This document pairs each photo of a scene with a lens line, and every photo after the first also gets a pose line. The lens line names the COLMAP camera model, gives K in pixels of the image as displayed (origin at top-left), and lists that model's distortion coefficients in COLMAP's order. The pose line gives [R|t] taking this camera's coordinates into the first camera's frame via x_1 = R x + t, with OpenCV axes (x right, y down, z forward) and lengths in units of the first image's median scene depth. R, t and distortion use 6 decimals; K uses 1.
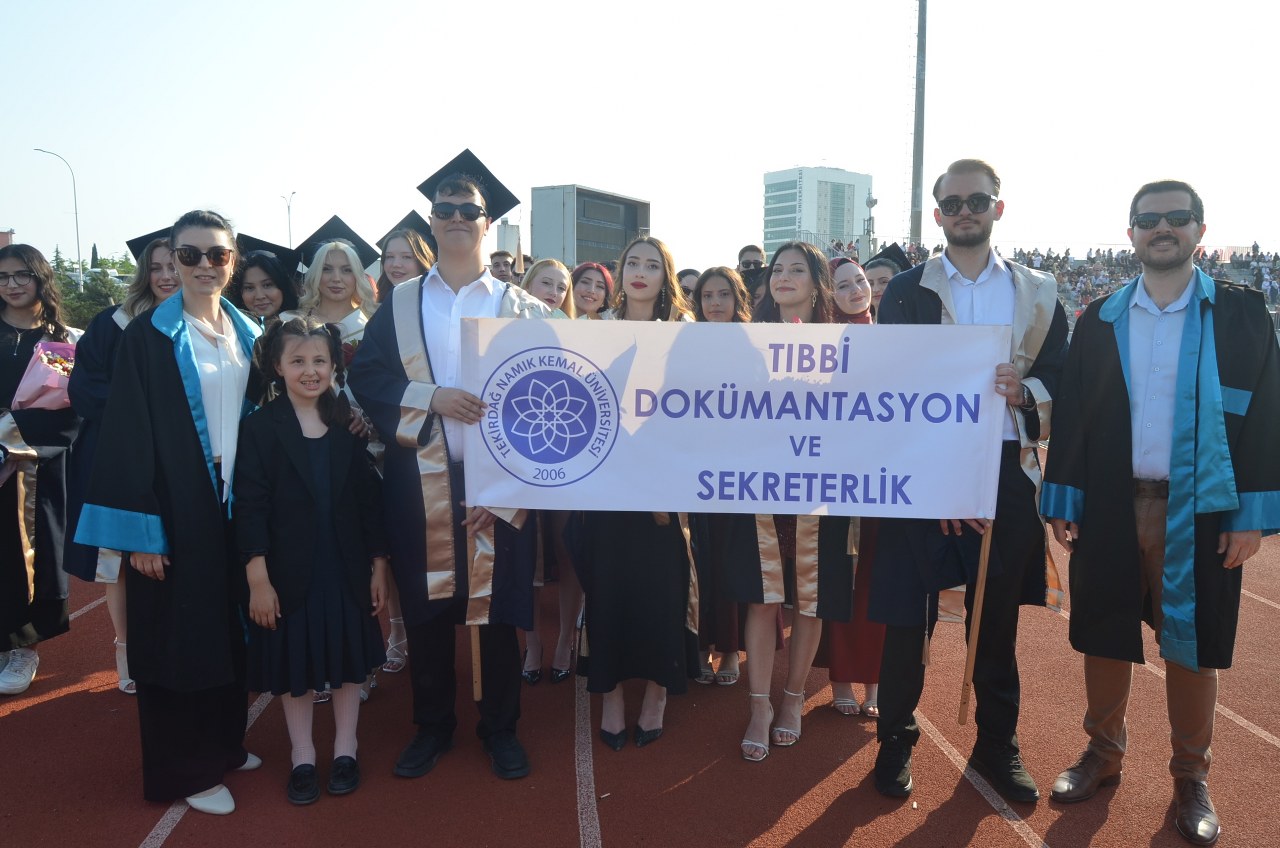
lens RADIAL K [[1037.9, 0, 650.4], [0, 1037.9, 424.1], [0, 0, 1]] dist [-0.002828, 0.036355]
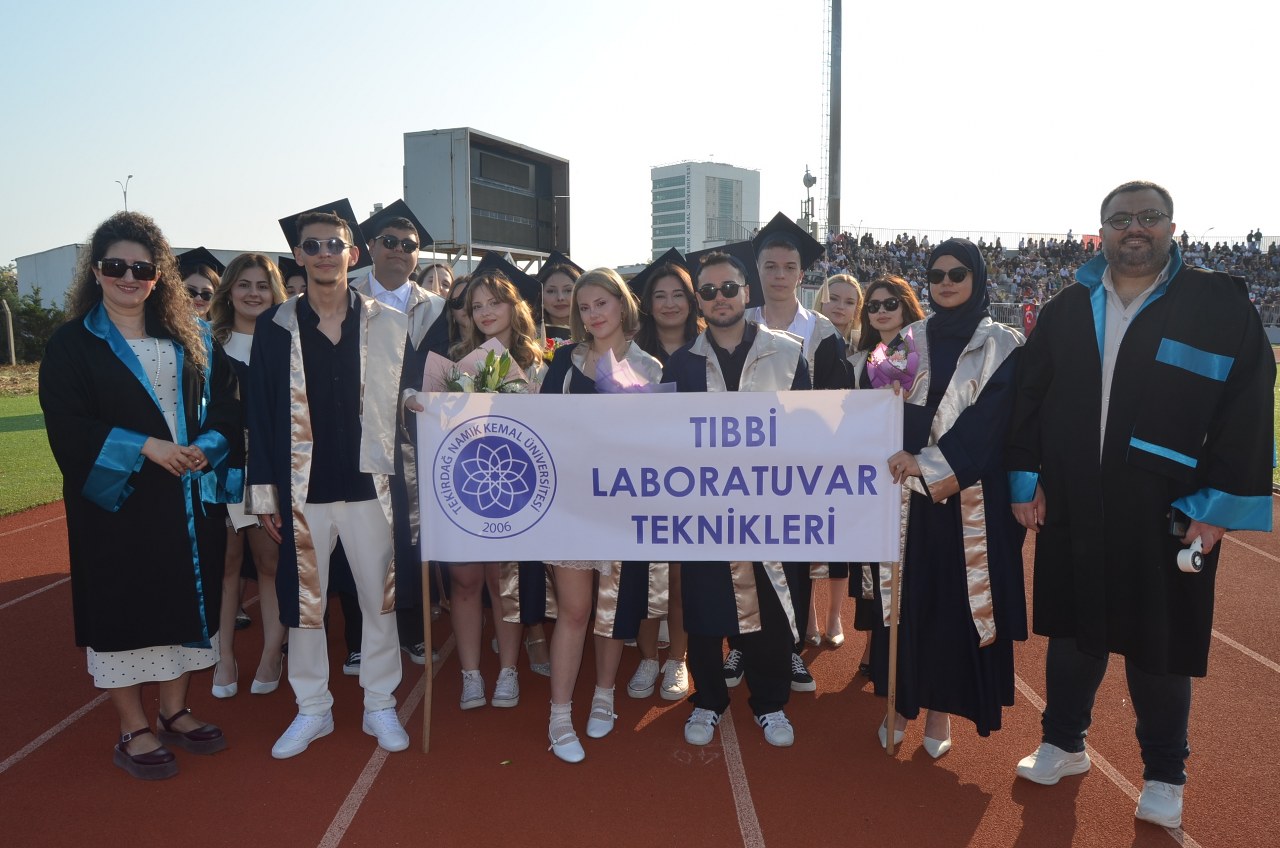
lens RADIAL K [[1037.9, 0, 674.1], [0, 1037.9, 427.5], [0, 0, 1]] dist [-0.002828, 0.036355]
pose [[0.991436, -0.024378, 0.128294, -0.011428], [0.023672, 0.999695, 0.007025, -0.012653], [-0.128426, -0.003928, 0.991711, 0.113512]]
